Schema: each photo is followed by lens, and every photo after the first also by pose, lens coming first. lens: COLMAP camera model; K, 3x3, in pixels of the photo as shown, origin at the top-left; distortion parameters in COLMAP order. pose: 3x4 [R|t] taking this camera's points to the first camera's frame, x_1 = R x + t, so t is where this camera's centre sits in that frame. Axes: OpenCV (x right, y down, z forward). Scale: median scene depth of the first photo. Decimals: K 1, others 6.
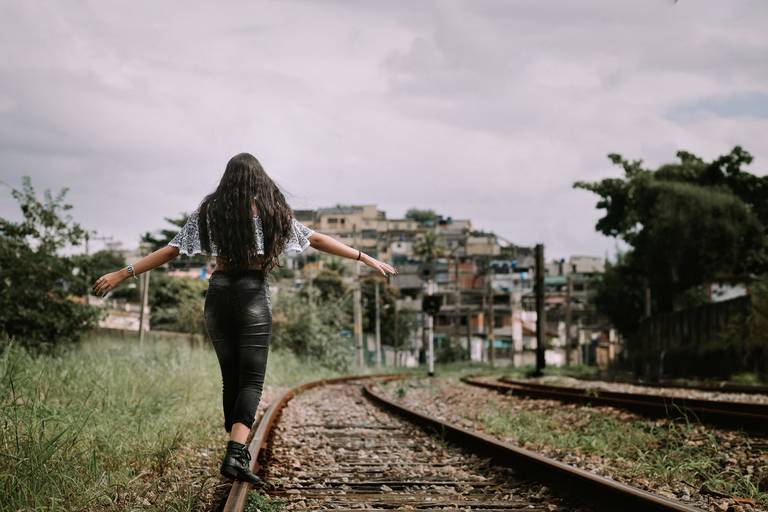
lens RADIAL K [[2259.0, 0, 384.0], [0, 2259.0, 256.0], [0, 0, 1]] dist [-0.045032, 1.090027]
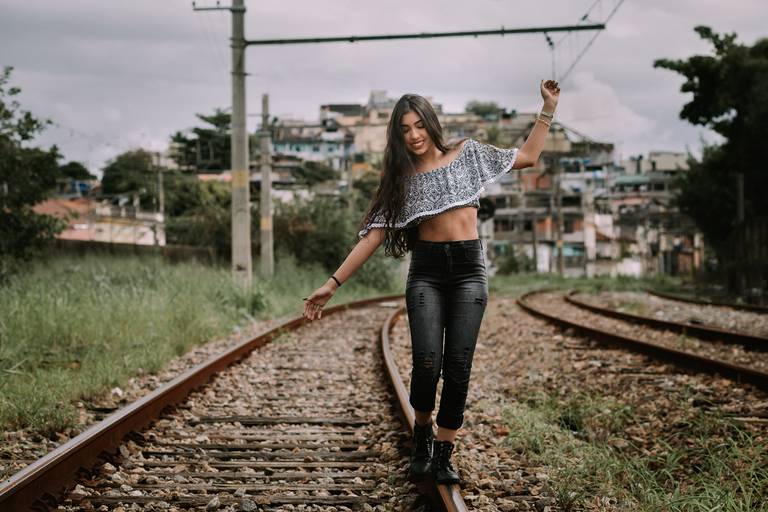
lens RADIAL K [[2259.0, 0, 384.0], [0, 2259.0, 256.0], [0, 0, 1]] dist [-0.045032, 1.090027]
pose [[0.999366, -0.009822, -0.034221, 0.008980], [0.011282, 0.999023, 0.042734, 0.002108], [0.033768, -0.043093, 0.998500, 0.119194]]
